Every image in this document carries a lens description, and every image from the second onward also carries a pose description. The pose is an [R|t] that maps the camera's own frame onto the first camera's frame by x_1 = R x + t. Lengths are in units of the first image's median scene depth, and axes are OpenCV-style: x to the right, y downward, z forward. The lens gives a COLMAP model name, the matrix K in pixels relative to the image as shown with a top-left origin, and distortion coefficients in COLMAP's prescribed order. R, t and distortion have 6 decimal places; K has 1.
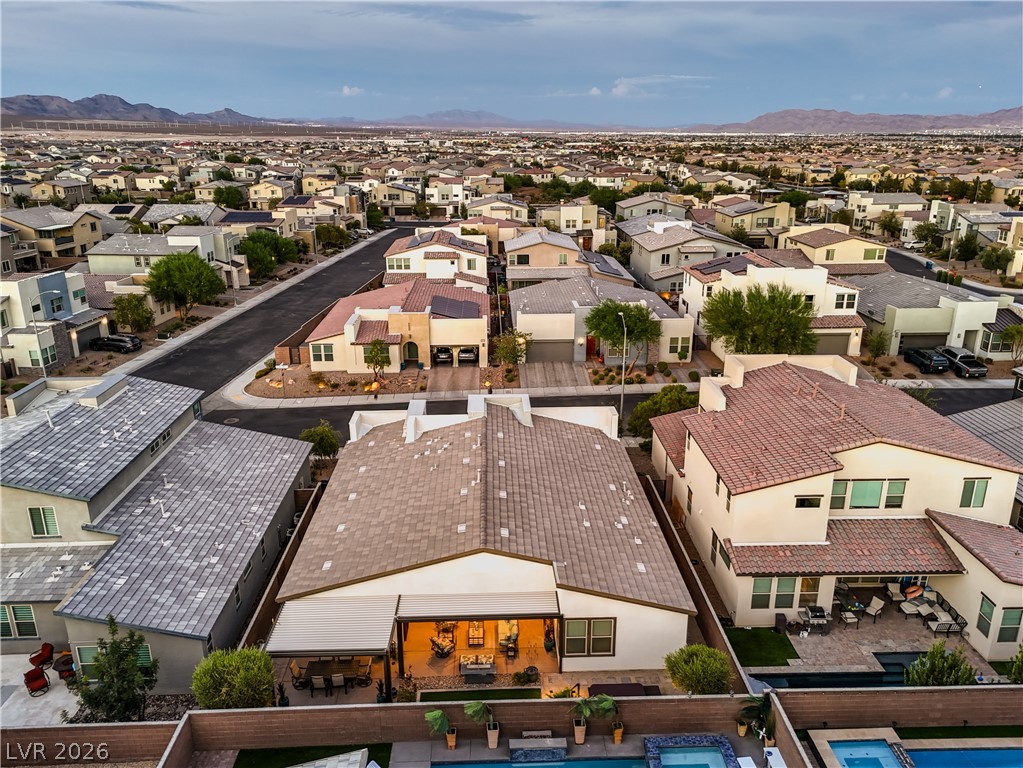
lens RADIAL K [[769.9, 0, 511.5], [0, 769.9, 384.0], [0, 0, 1]] dist [0.085699, -0.084514]
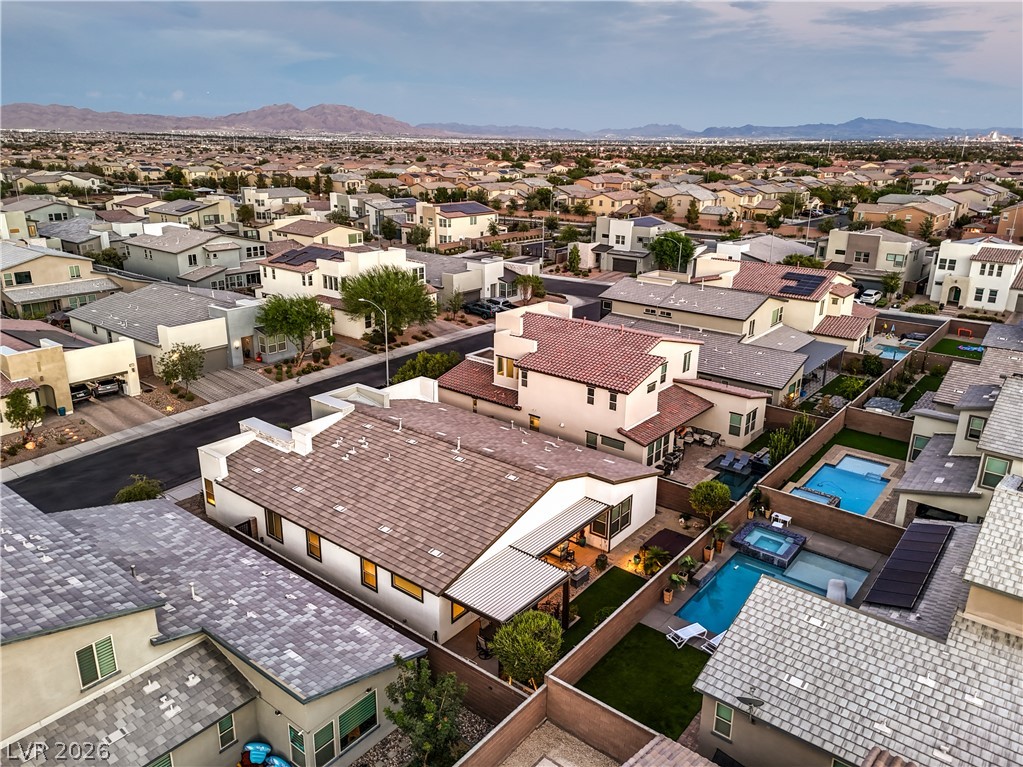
lens RADIAL K [[752.5, 0, 511.5], [0, 752.5, 383.5], [0, 0, 1]] dist [0.086542, -0.083443]
pose [[0.647703, -0.228222, 0.726908, -0.310756], [0.222946, 0.969094, 0.105605, -0.025192], [-0.728543, 0.093661, 0.678566, 0.080417]]
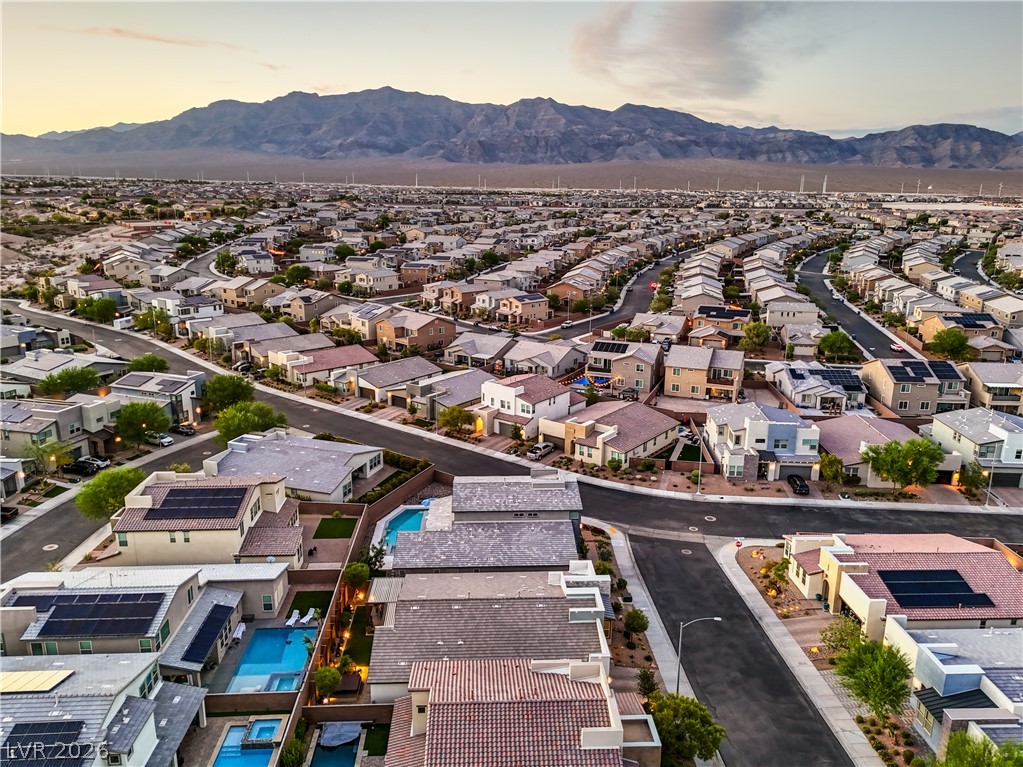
lens RADIAL K [[758.9, 0, 511.5], [0, 758.9, 383.5], [0, 0, 1]] dist [0.092359, -0.113820]
pose [[0.012996, 0.260408, -0.965411, 0.646651], [-0.320534, 0.915627, 0.242664, -0.333861], [0.947148, 0.306294, 0.095369, 0.313323]]
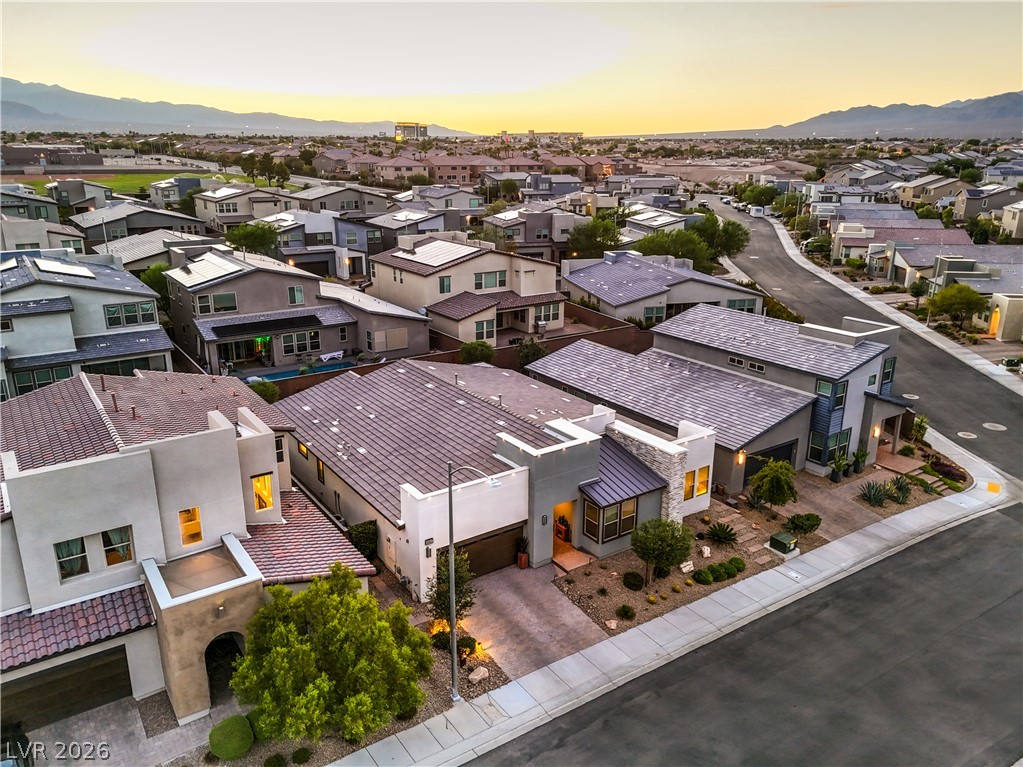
lens RADIAL K [[752.5, 0, 511.5], [0, 752.5, 383.5], [0, 0, 1]] dist [0.086542, -0.083443]
pose [[-0.841089, 0.162151, -0.516019, 0.196426], [-0.170974, 0.825392, 0.538047, -0.207950], [0.513163, 0.540772, -0.666505, 0.738521]]
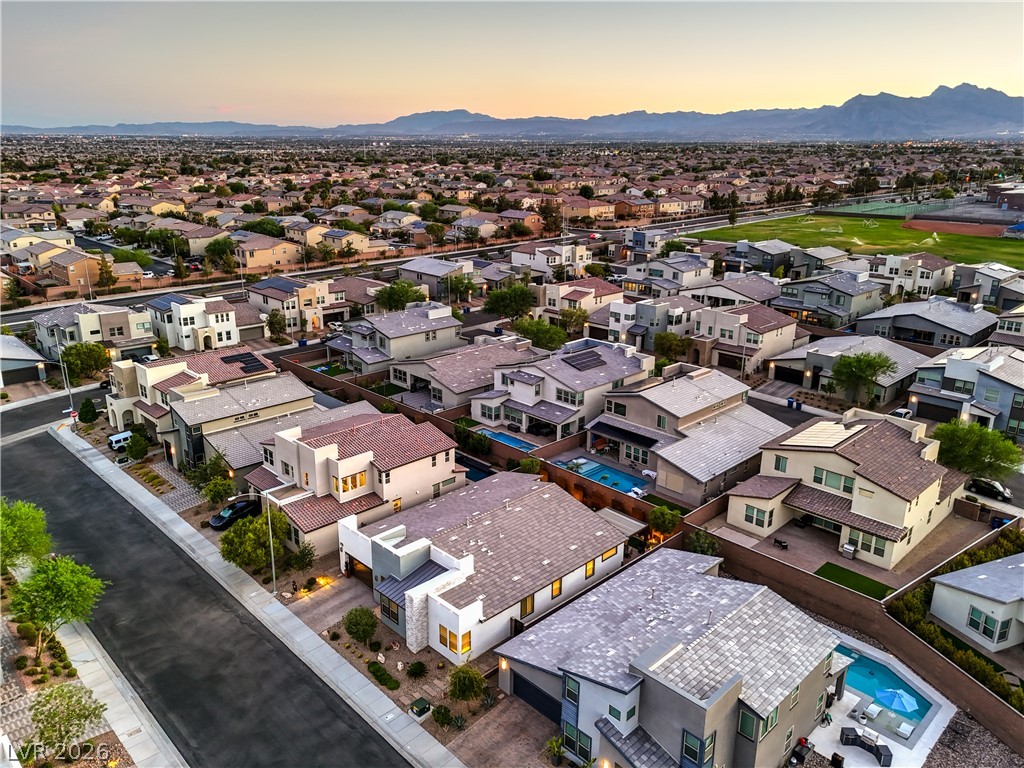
lens RADIAL K [[753.2, 0, 512.0], [0, 753.2, 384.0], [0, 0, 1]] dist [0.086542, -0.083443]
pose [[-0.678319, -0.226746, 0.698906, -0.484847], [0.223061, 0.842755, 0.489905, -0.386971], [-0.700091, 0.488211, -0.521078, 0.713601]]
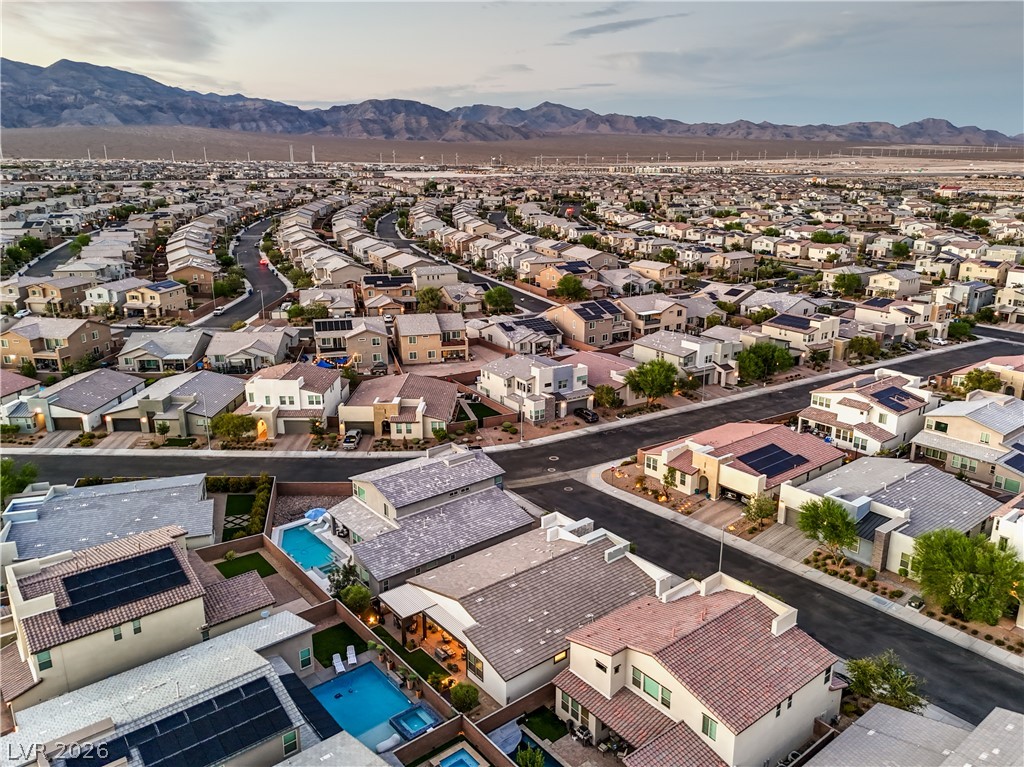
lens RADIAL K [[770.6, 0, 512.0], [0, 770.6, 383.5], [0, 0, 1]] dist [0.085699, -0.084514]
pose [[0.602991, 0.230632, -0.763682, 0.511495], [-0.251451, 0.963447, 0.092419, -0.194731], [0.757082, 0.136301, 0.638943, -0.098846]]
